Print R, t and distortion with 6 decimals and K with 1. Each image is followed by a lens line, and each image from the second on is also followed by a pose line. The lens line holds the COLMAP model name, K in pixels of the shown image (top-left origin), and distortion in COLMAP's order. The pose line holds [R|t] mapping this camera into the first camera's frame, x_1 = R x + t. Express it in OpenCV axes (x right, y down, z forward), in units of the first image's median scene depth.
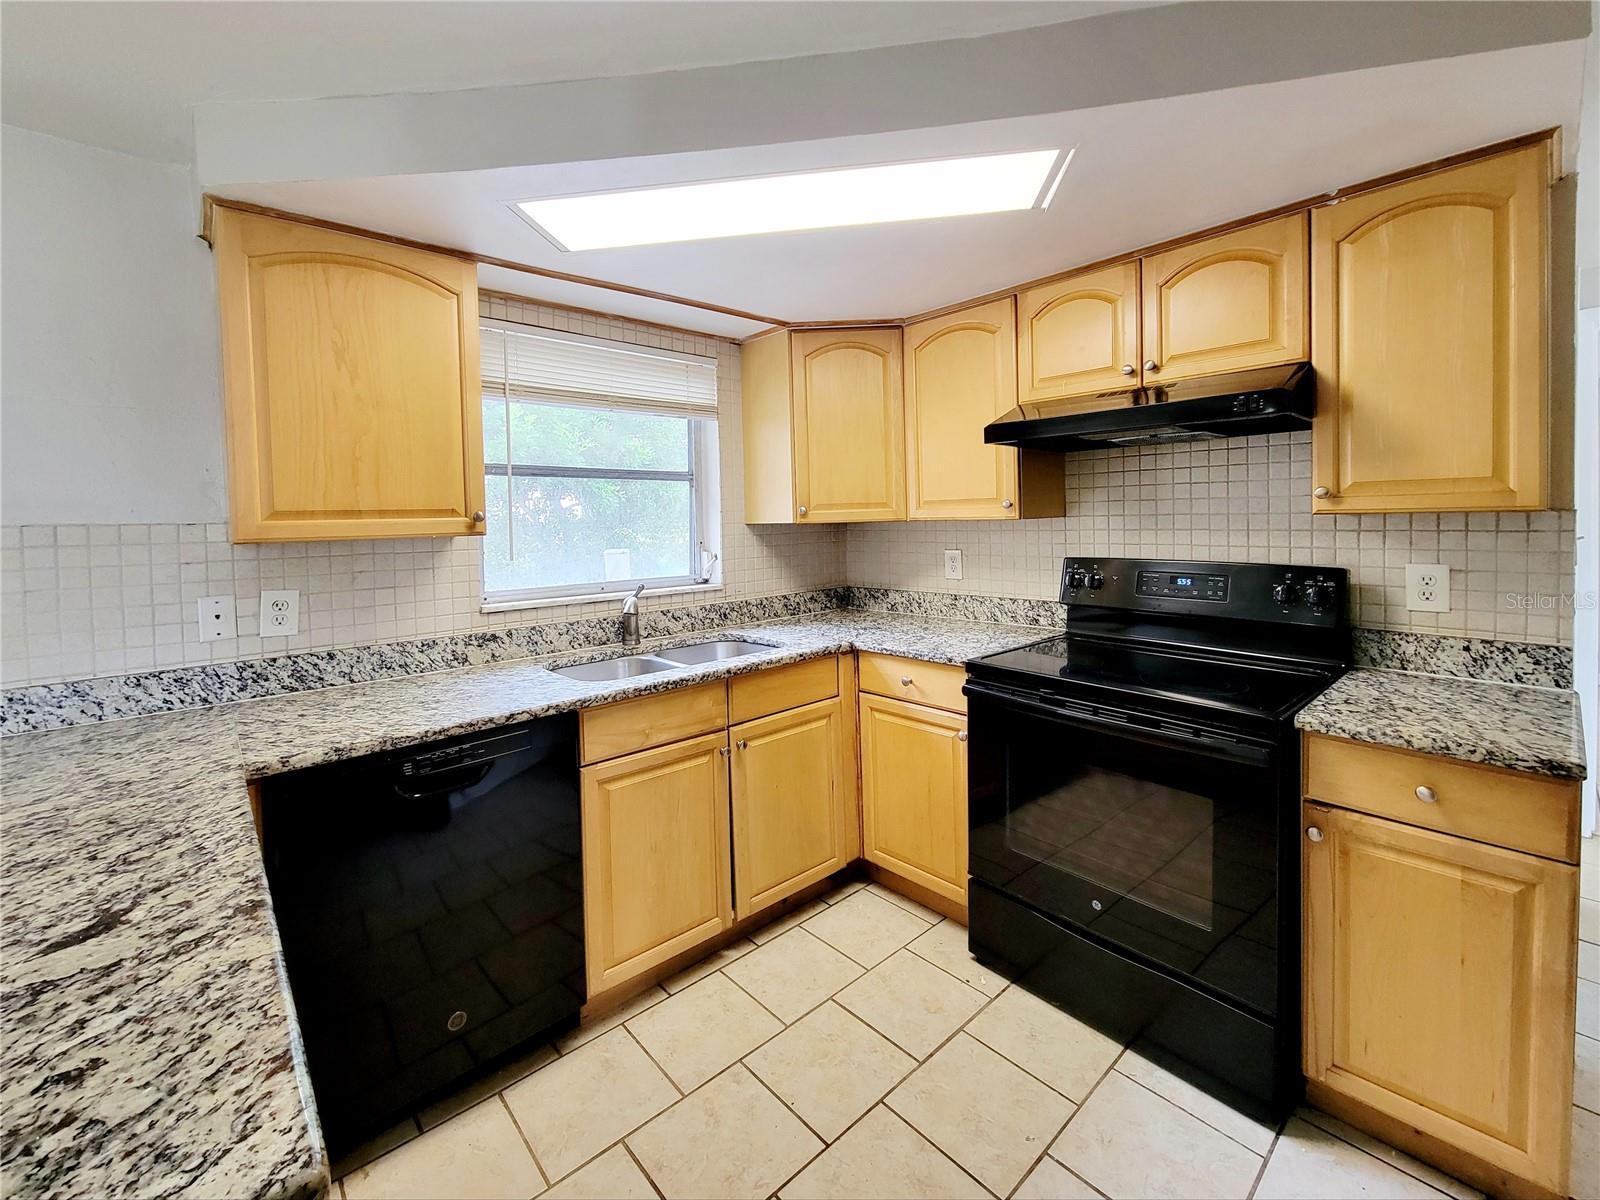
lens RADIAL K [[651.7, 0, 788.8], [0, 651.7, 539.9], [0, 0, 1]] dist [-0.000226, 0.000030]
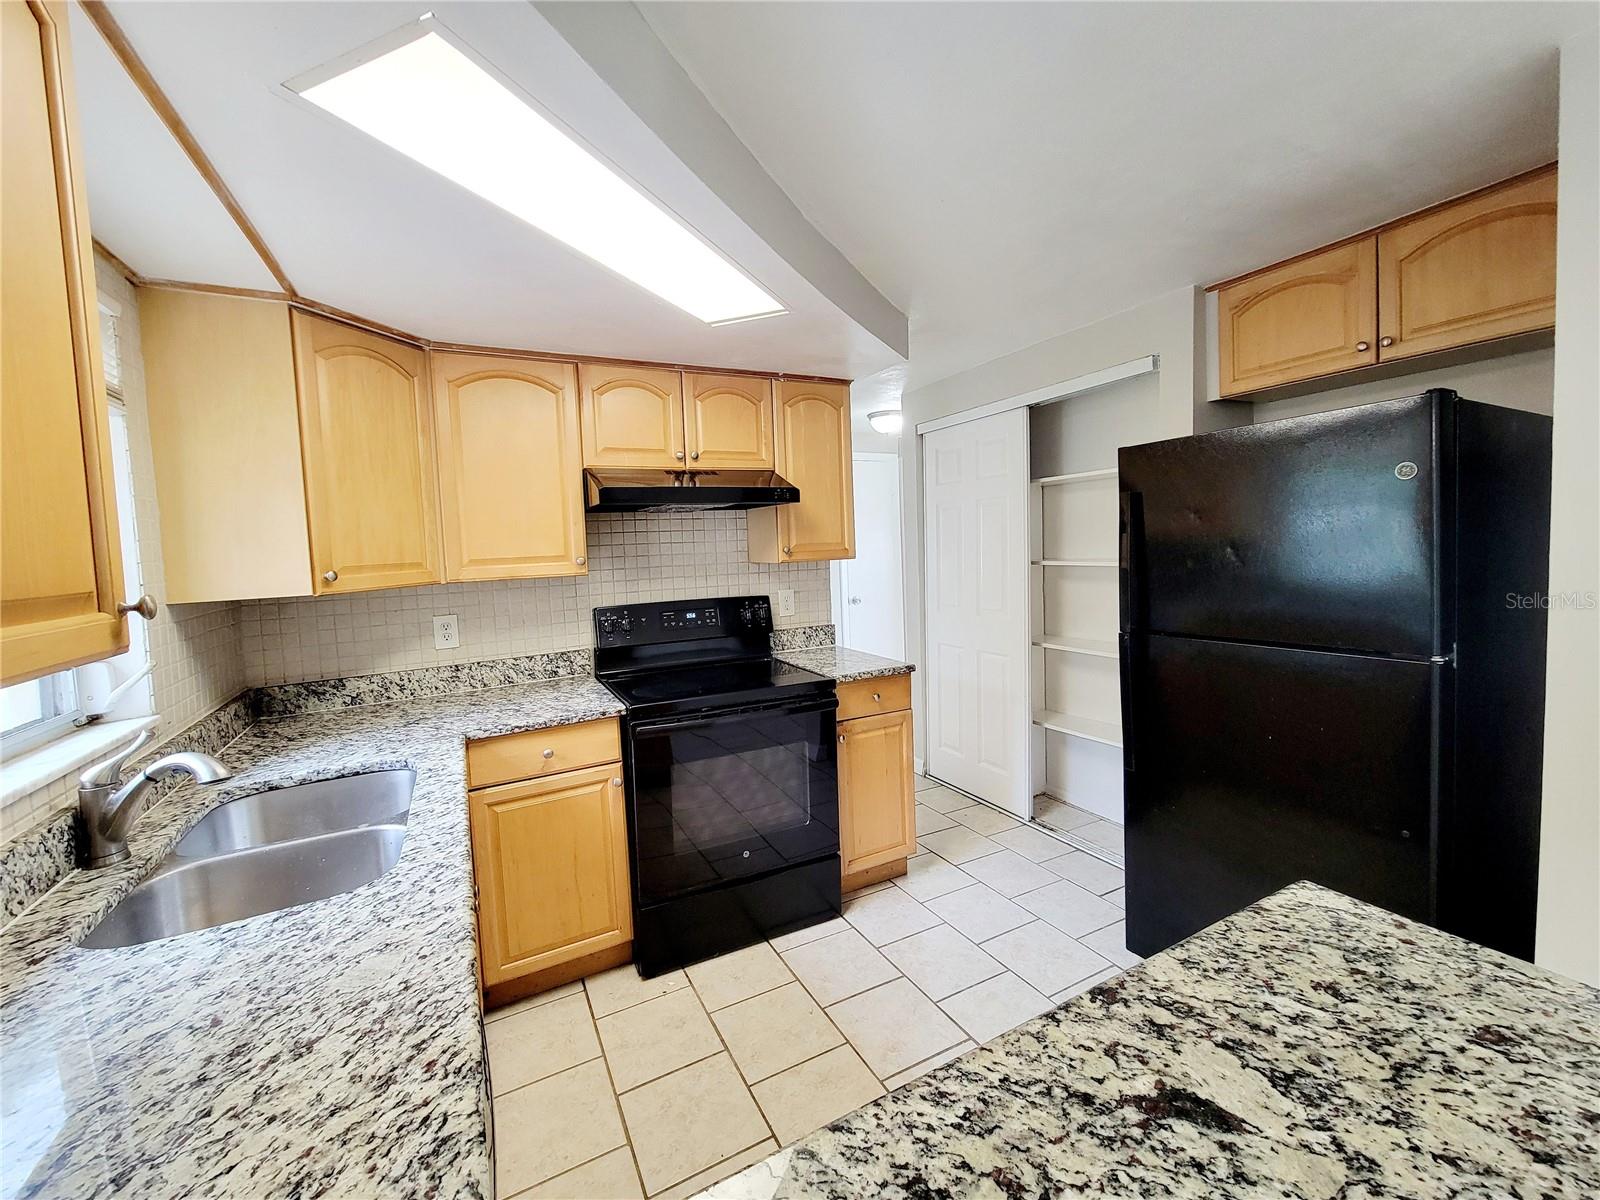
lens RADIAL K [[651.7, 0, 815.3], [0, 651.7, 585.9], [0, 0, 1]] dist [-0.000226, 0.000030]
pose [[0.250565, -0.052406, 0.966680, -0.751405], [0.069698, 0.996919, 0.035980, -0.033474], [-0.965588, 0.058360, 0.253445, 0.471587]]
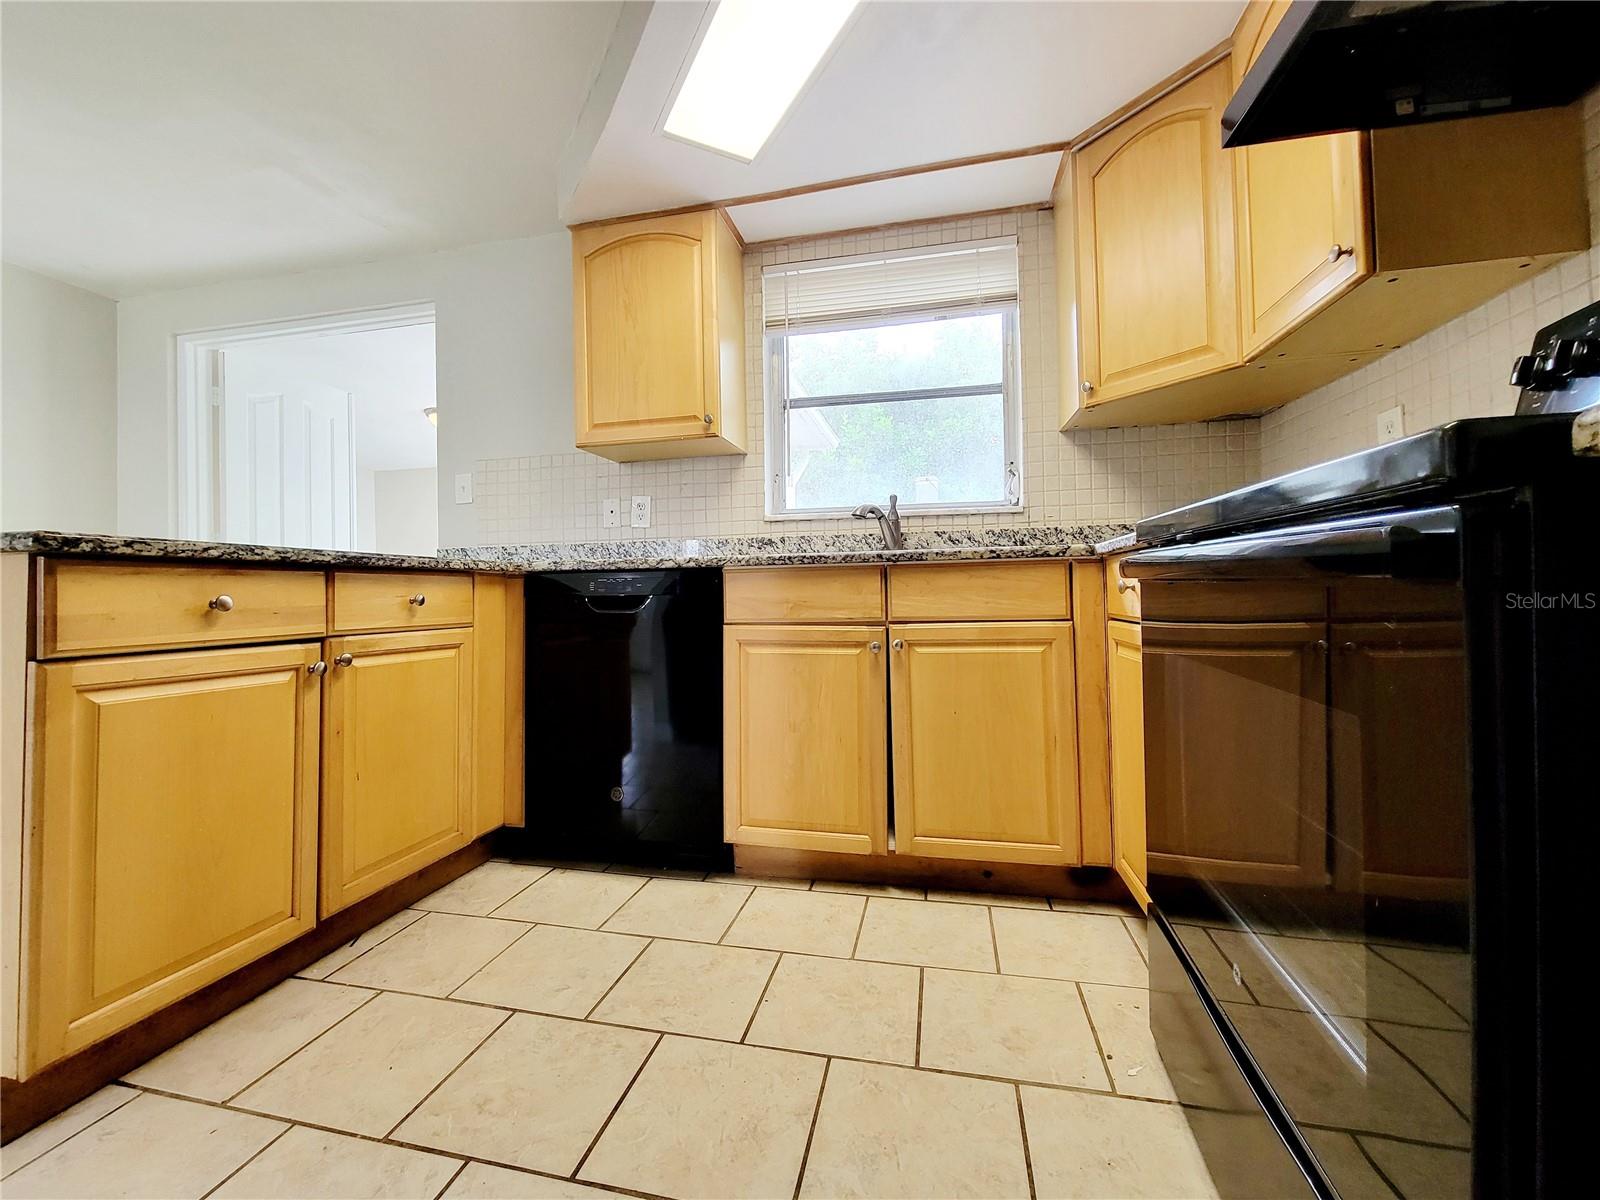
lens RADIAL K [[651.7, 0, 809.0], [0, 651.7, 573.2], [0, 0, 1]] dist [-0.000226, 0.000030]
pose [[0.586468, -0.012402, -0.809878, 0.632158], [-0.015367, 0.999532, -0.026434, 0.279421], [0.809827, 0.027948, 0.586003, 0.434892]]
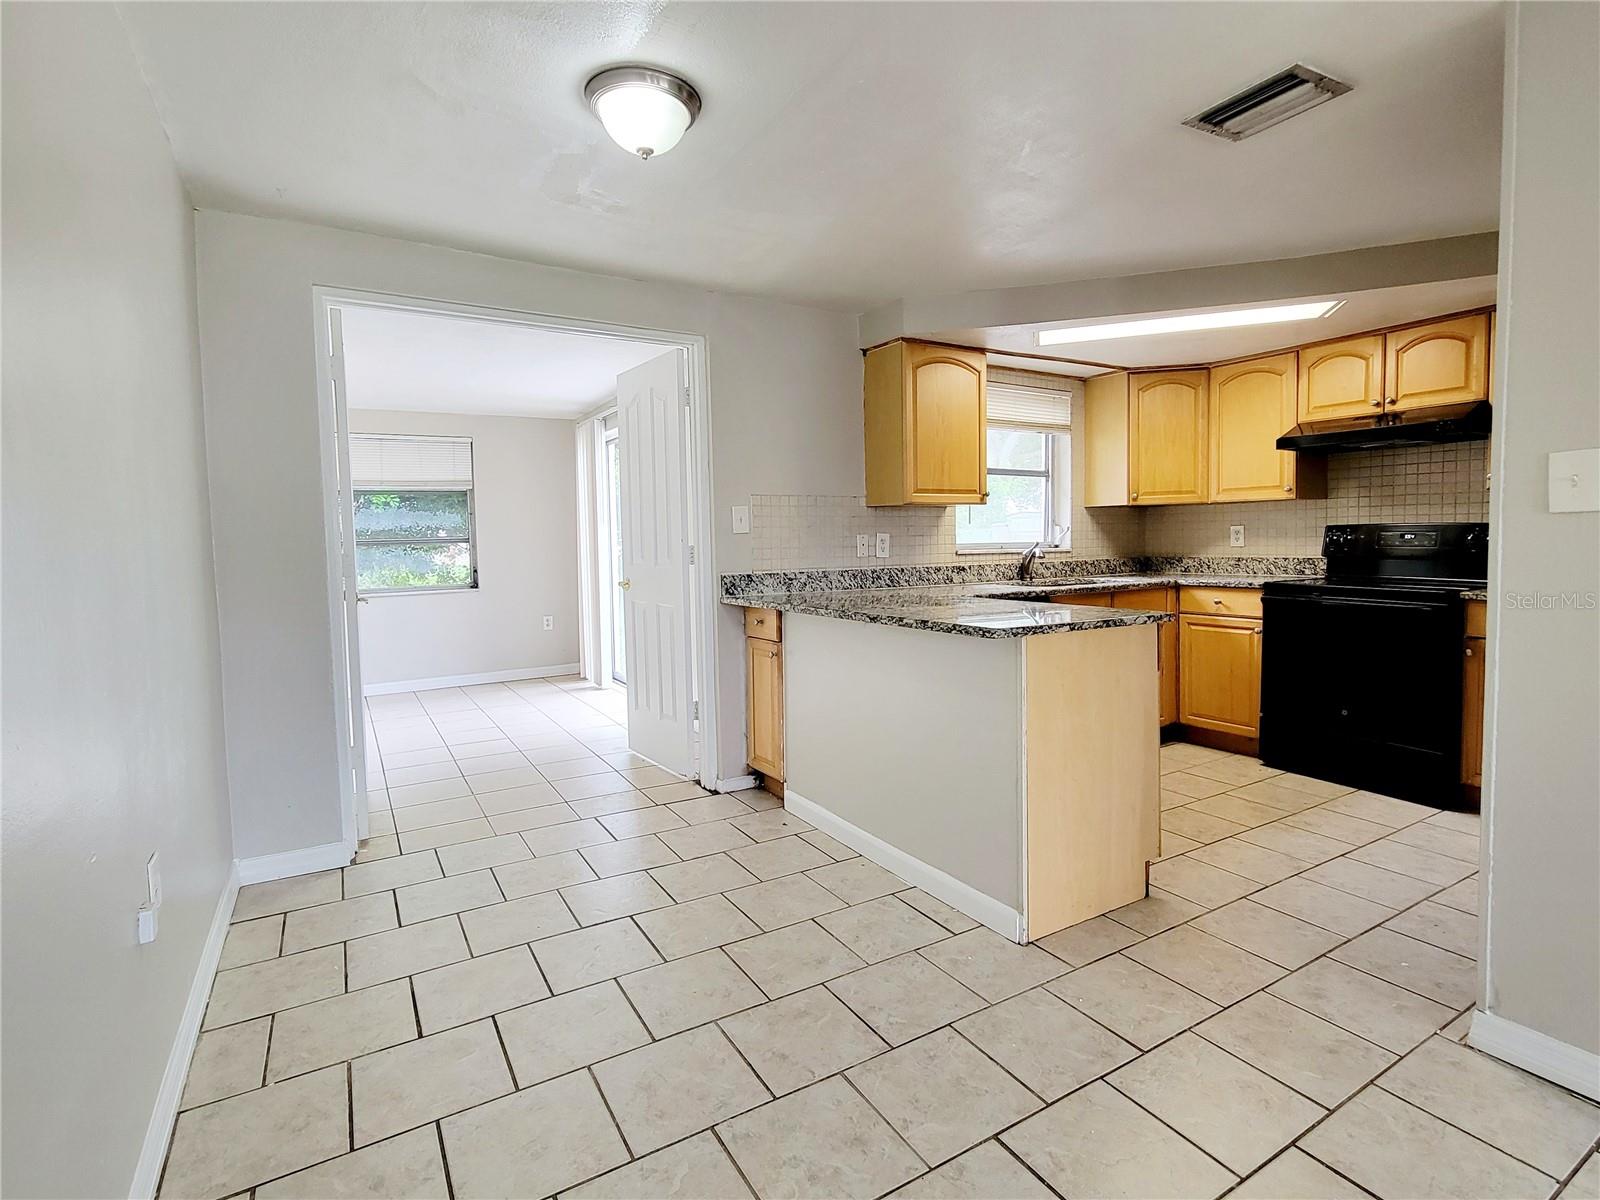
lens RADIAL K [[770.4, 0, 799.6], [0, 770.4, 583.9], [0, 0, 1]] dist [-0.023596, -0.000616]
pose [[0.984894, 0.010799, -0.172820, -0.616488], [-0.005968, 0.999577, 0.028449, 0.158426], [0.173054, -0.026987, 0.984543, -1.236437]]
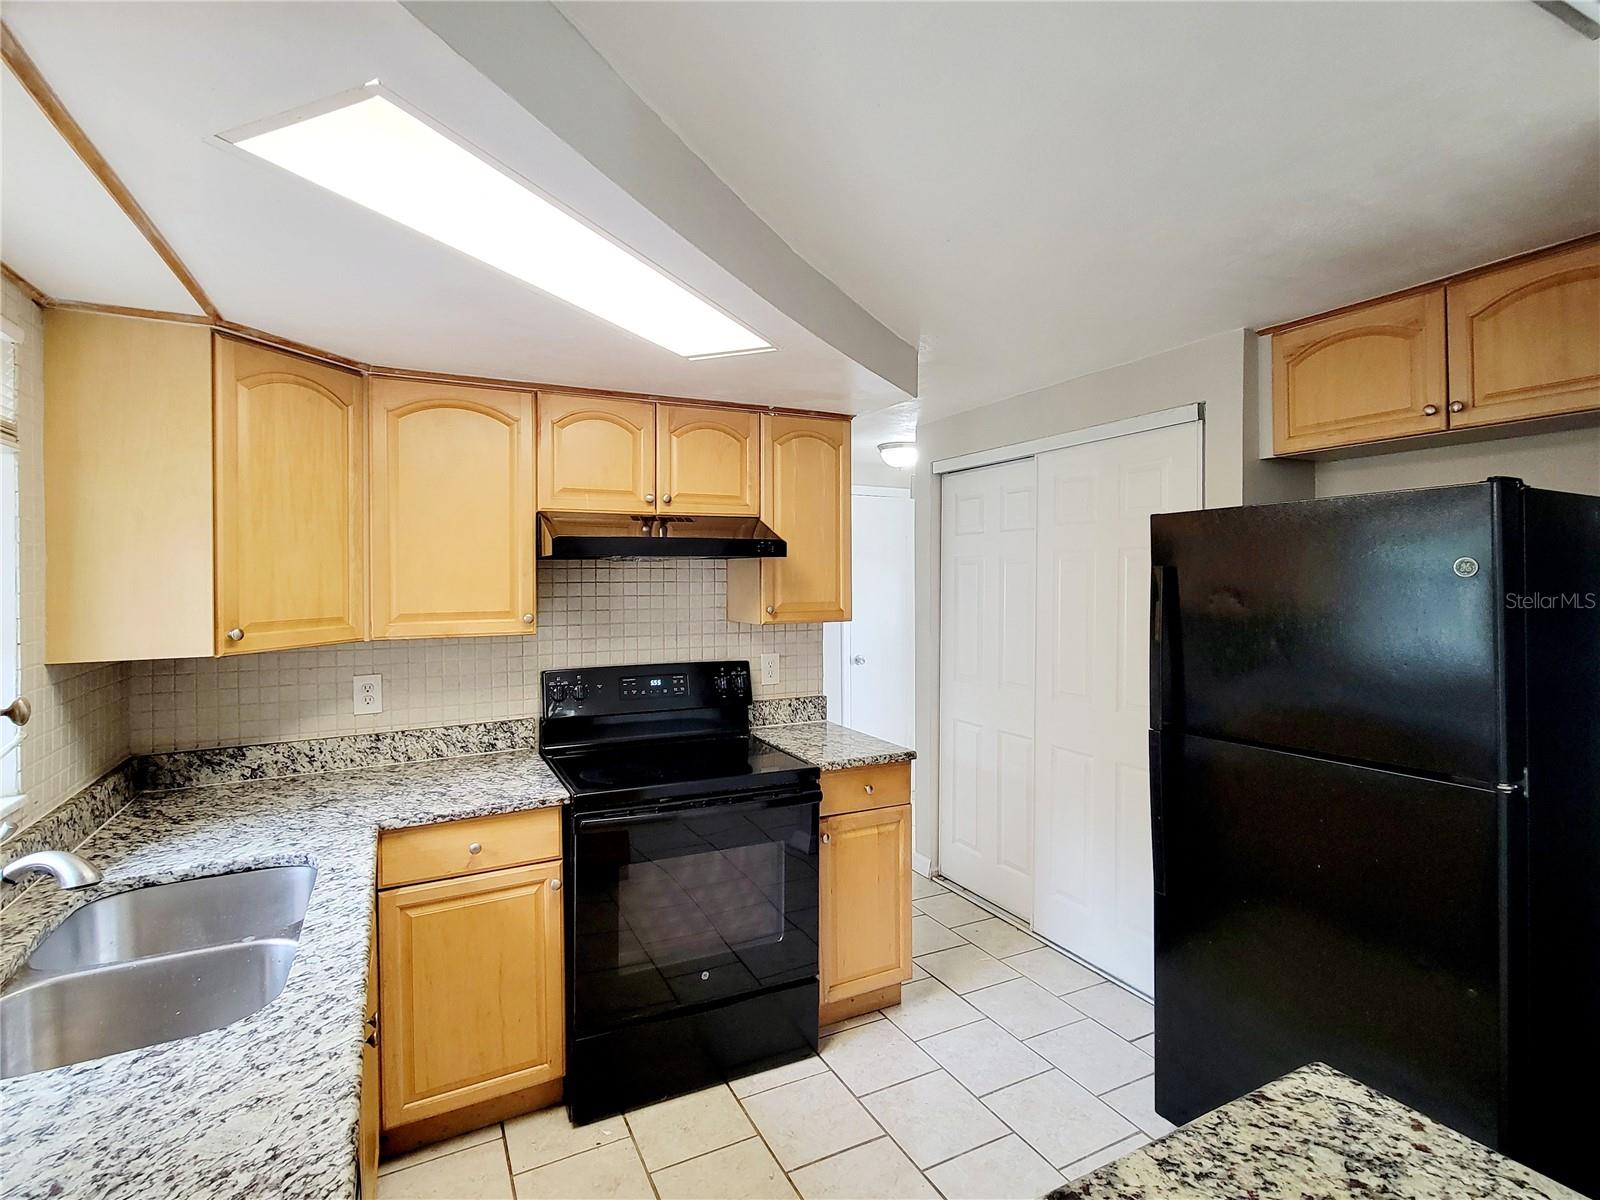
lens RADIAL K [[778.8, 0, 815.9], [0, 778.8, 586.8], [0, 0, 1]] dist [-0.001755, 0.000480]
pose [[0.257610, 0.009641, 0.966201, -0.774105], [0.035076, 0.999198, -0.019322, -0.081544], [-0.965612, 0.038868, 0.257065, 0.426202]]
